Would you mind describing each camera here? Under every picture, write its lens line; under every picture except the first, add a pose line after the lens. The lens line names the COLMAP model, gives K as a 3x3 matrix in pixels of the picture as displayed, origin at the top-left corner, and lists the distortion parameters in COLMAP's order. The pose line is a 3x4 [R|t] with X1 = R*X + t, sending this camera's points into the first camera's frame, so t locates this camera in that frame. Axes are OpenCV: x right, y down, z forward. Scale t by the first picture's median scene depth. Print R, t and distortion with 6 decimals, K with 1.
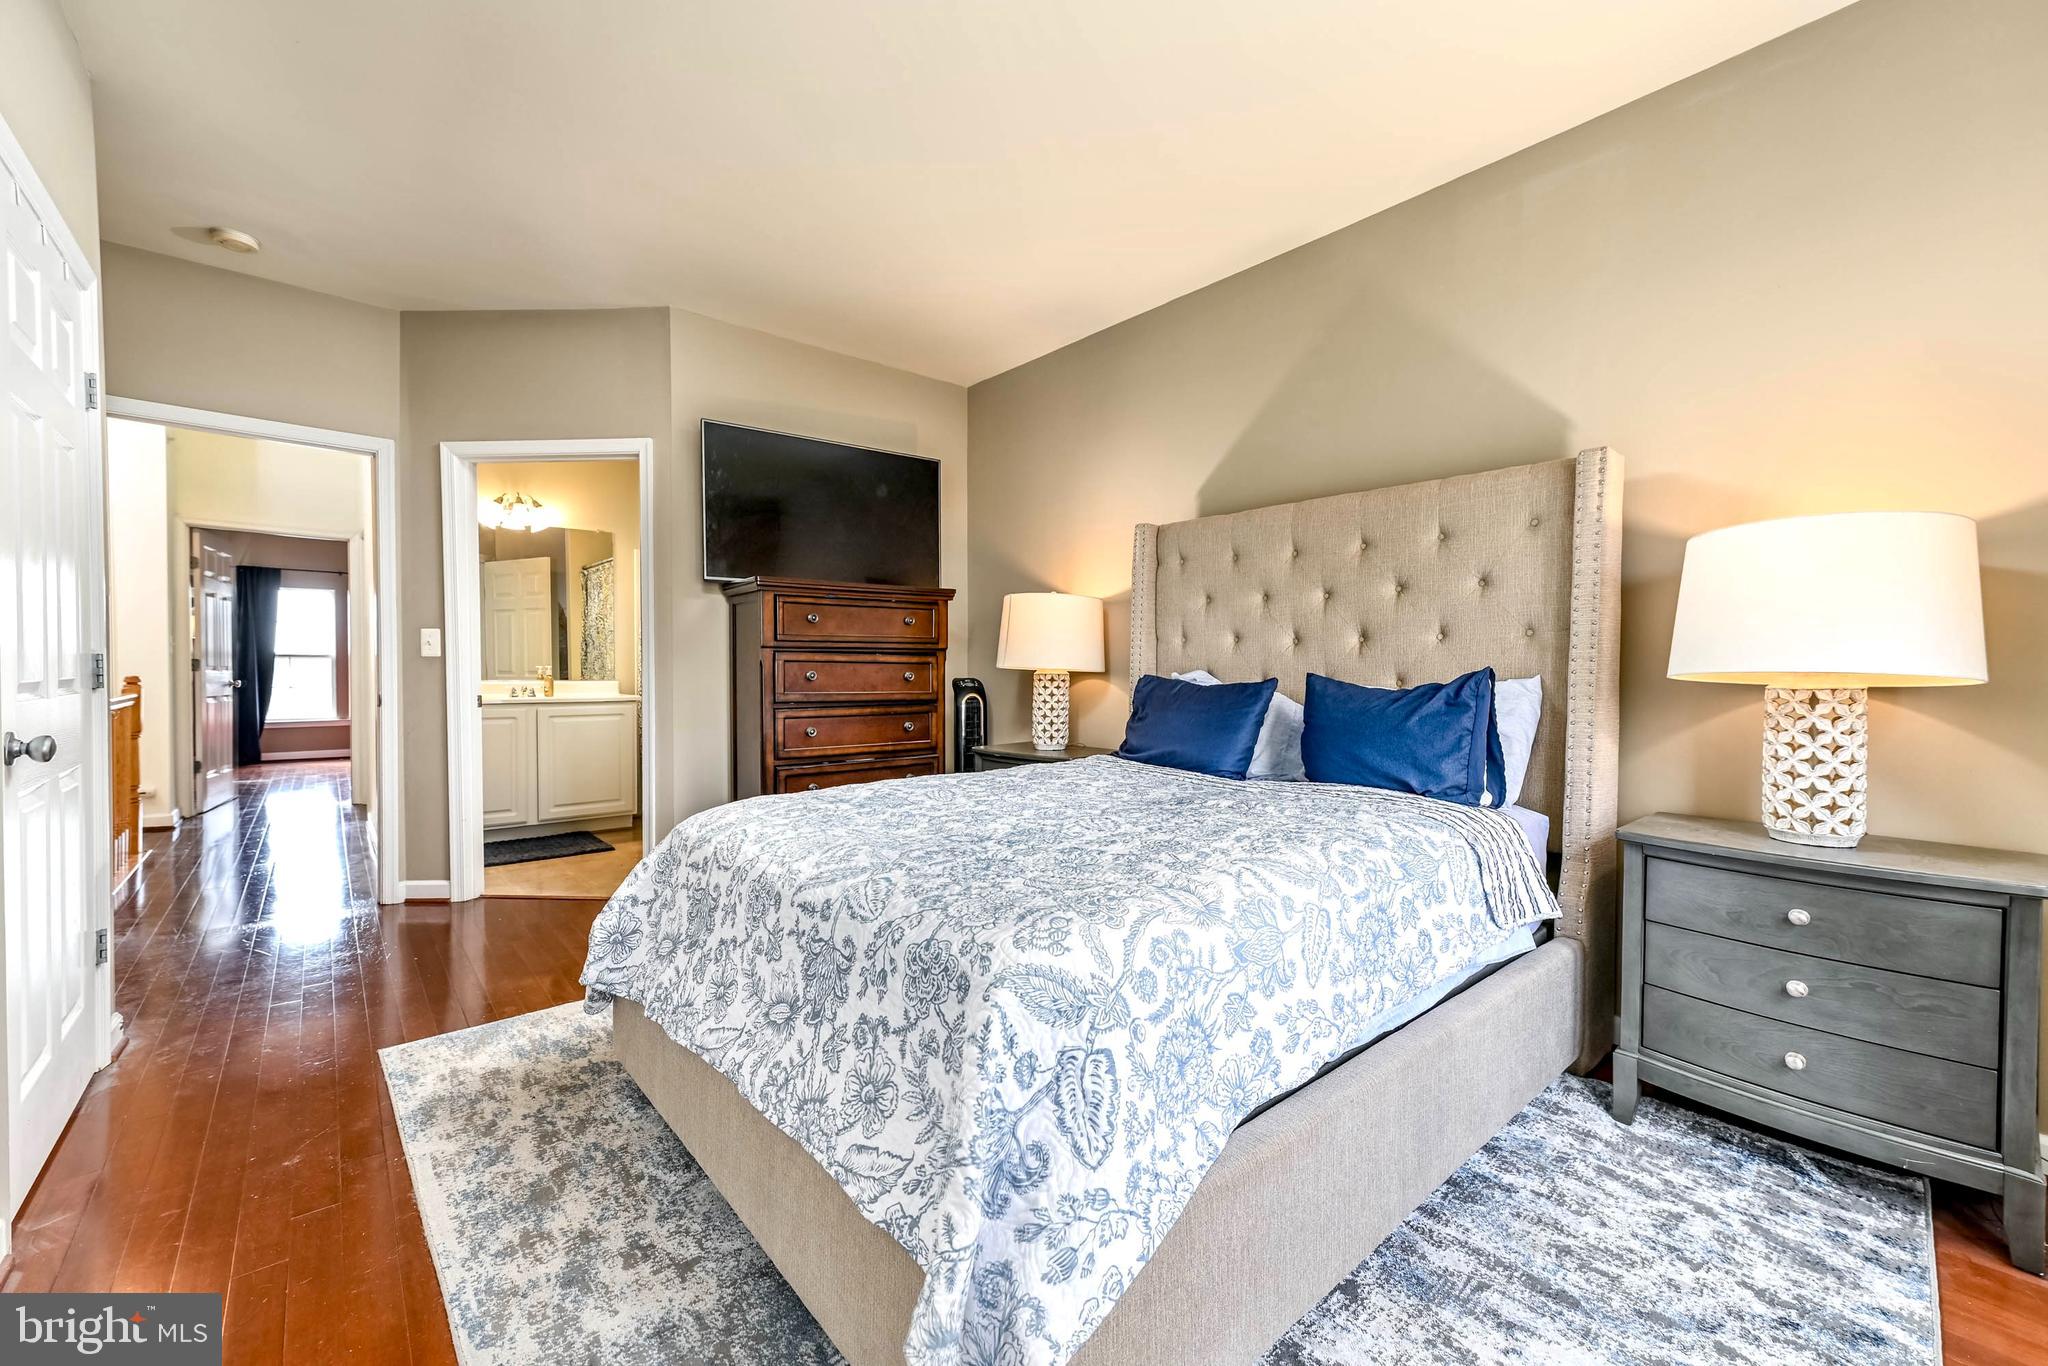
lens RADIAL K [[805.5, 0, 1030.6], [0, 805.5, 674.1], [0, 0, 1]] dist [-0.010332, -0.000197]
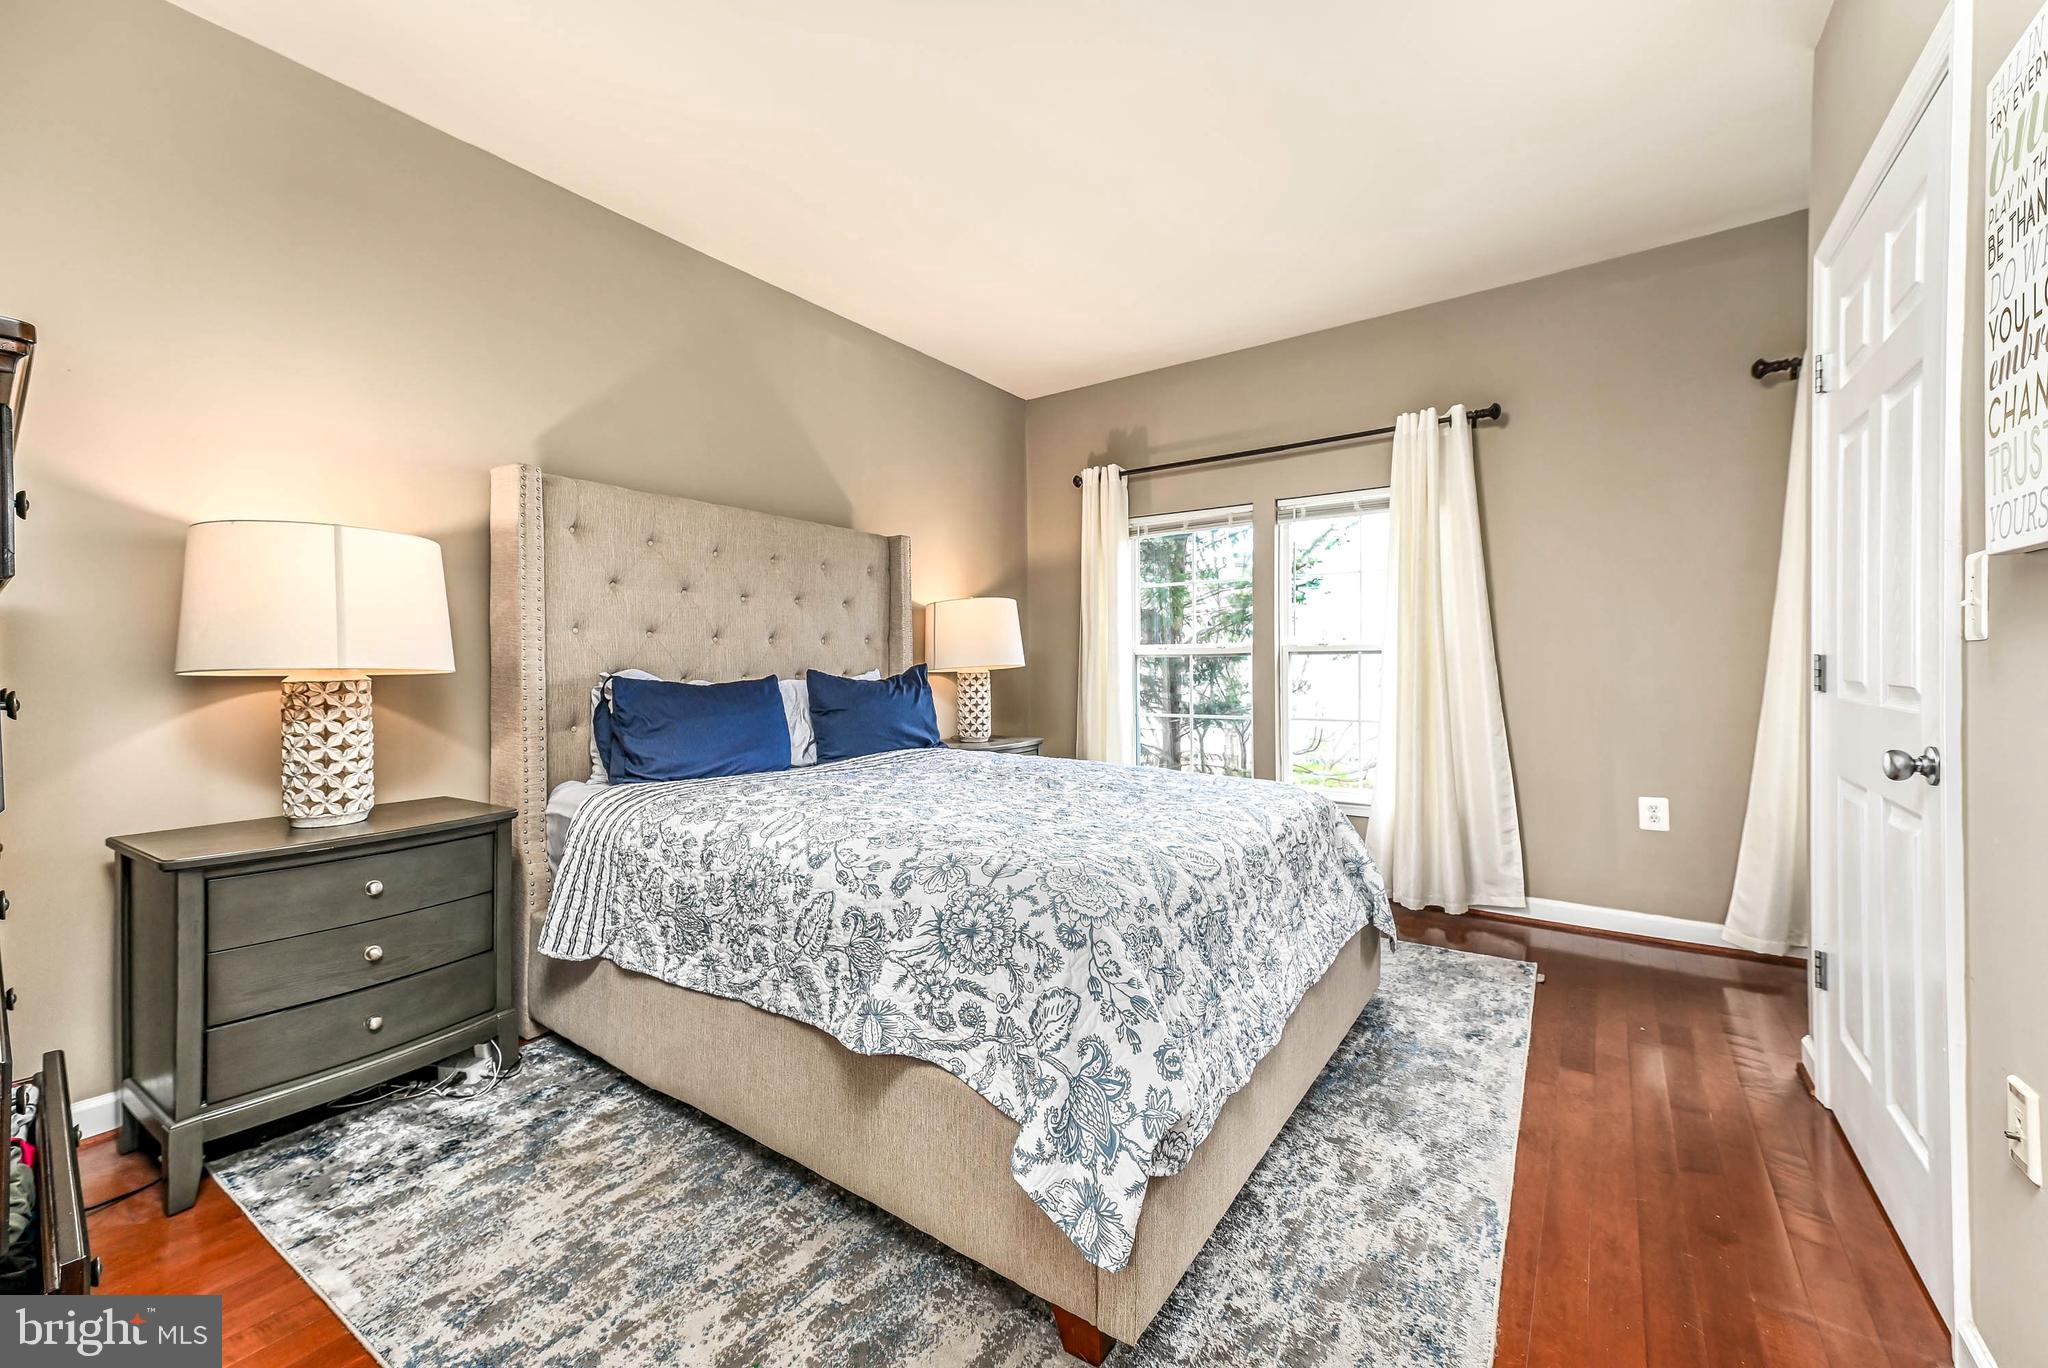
lens RADIAL K [[805.5, 0, 1026.4], [0, 805.5, 664.0], [0, 0, 1]] dist [-0.010332, -0.000197]
pose [[-0.221549, -0.003506, 0.975143, -1.393799], [0.030495, 0.999480, 0.010522, -0.028001], [-0.974672, 0.032069, -0.221327, 1.564846]]
